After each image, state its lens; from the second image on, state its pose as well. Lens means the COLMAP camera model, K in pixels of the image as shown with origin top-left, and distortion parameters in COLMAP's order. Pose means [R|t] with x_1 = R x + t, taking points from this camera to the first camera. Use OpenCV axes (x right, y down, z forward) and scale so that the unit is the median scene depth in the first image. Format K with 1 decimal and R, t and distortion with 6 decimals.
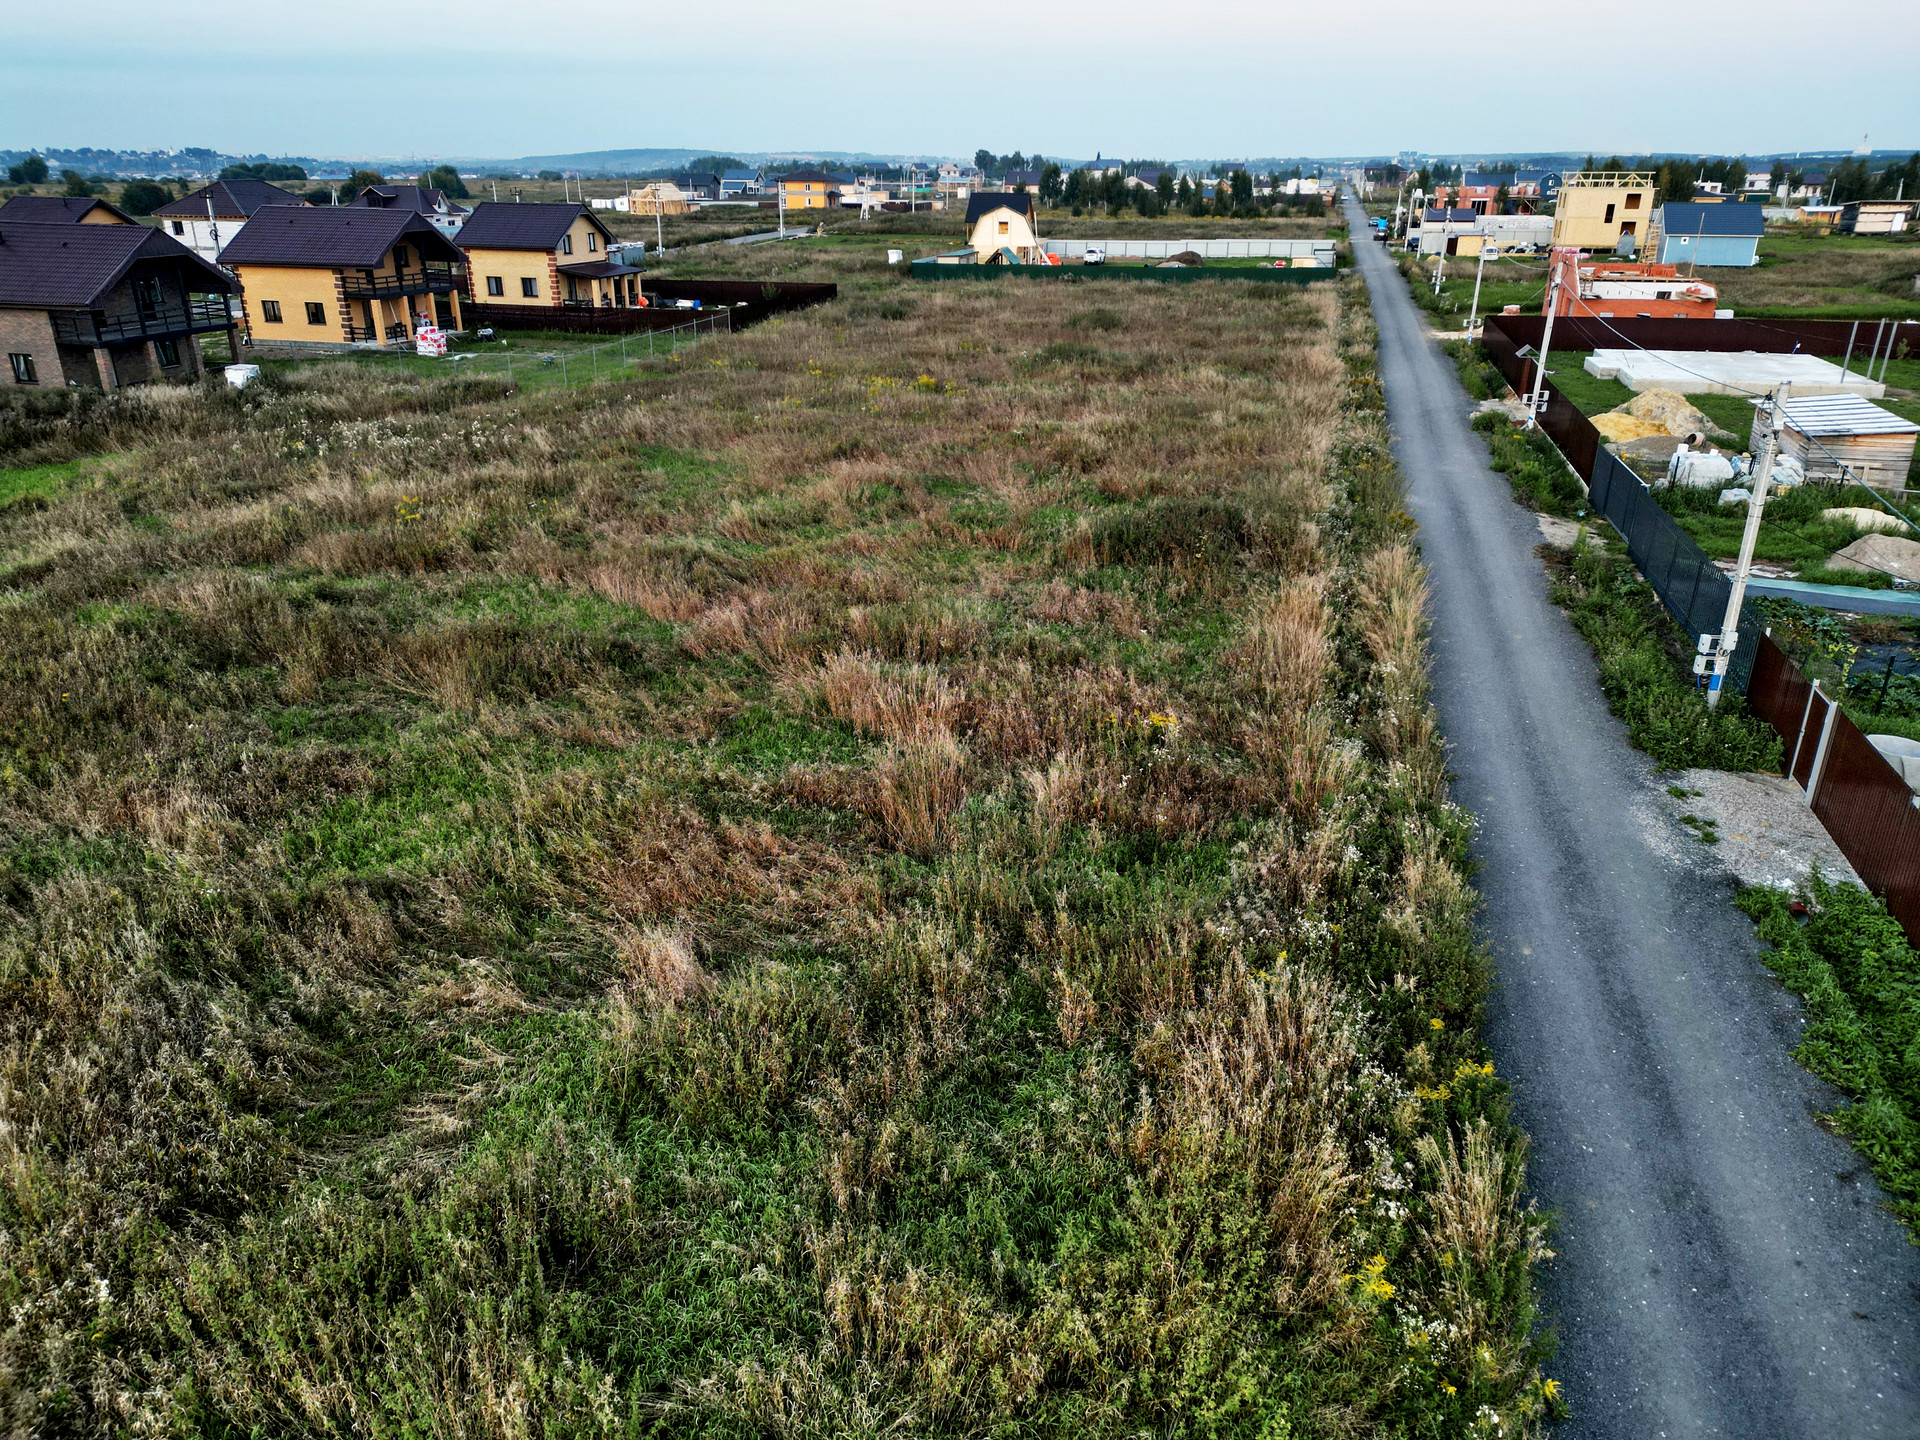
lens RADIAL K [[1373.1, 0, 960.0], [0, 1373.1, 720.0], [0, 0, 1]] dist [0.040125, -0.005573]
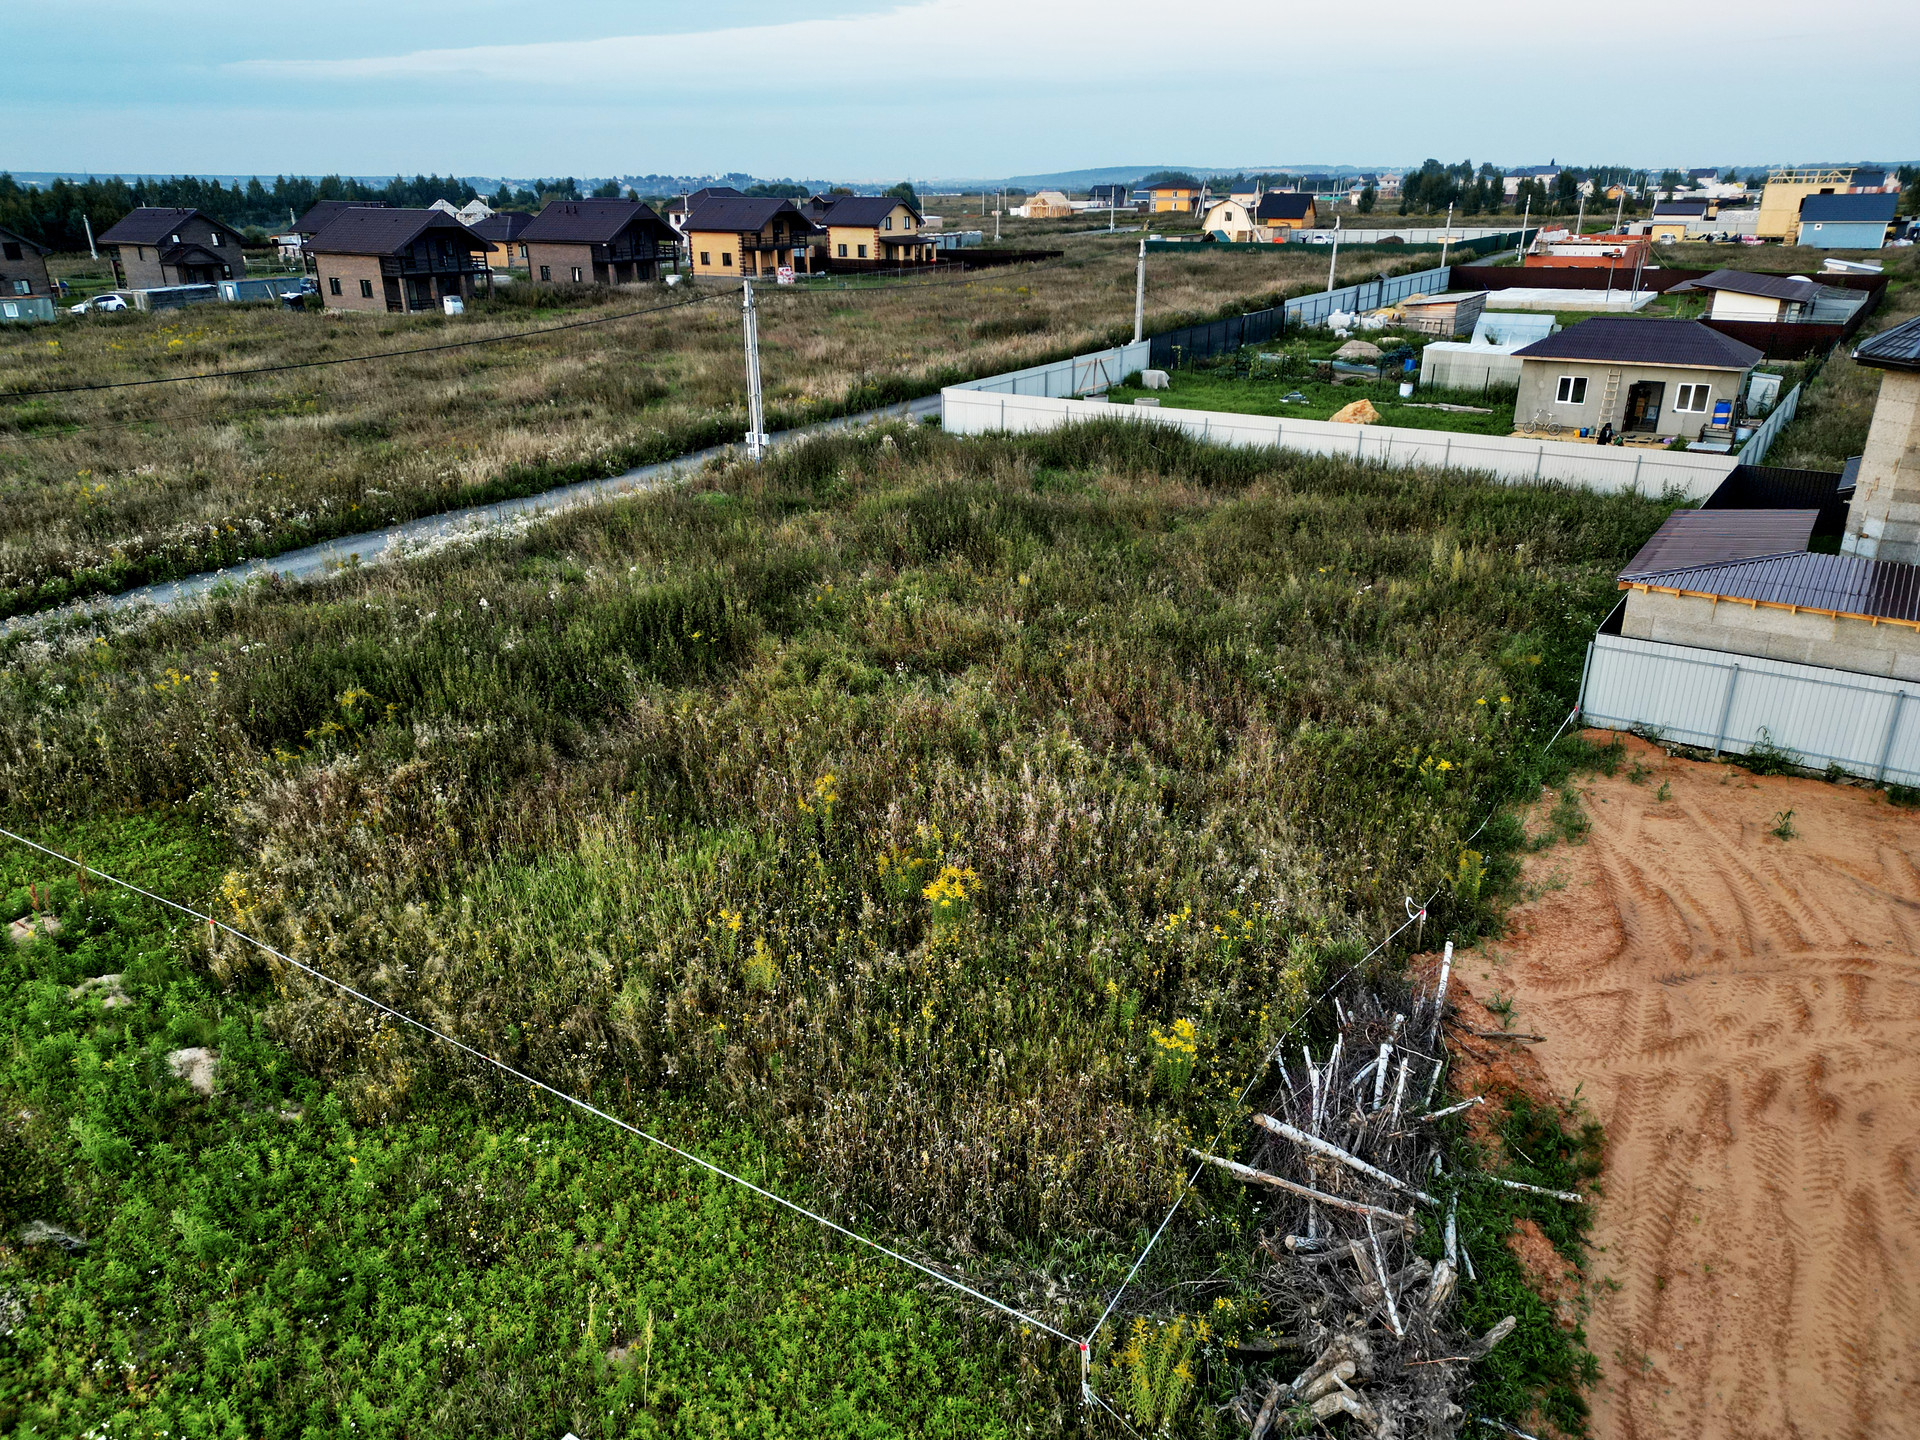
lens RADIAL K [[1373.1, 0, 960.0], [0, 1373.1, 720.0], [0, 0, 1]] dist [0.040125, -0.005573]
pose [[0.948915, 0.108850, -0.296162, 0.320614], [-0.111665, 0.993718, 0.007446, 0.194036], [0.295112, 0.026005, 0.955109, -0.450754]]
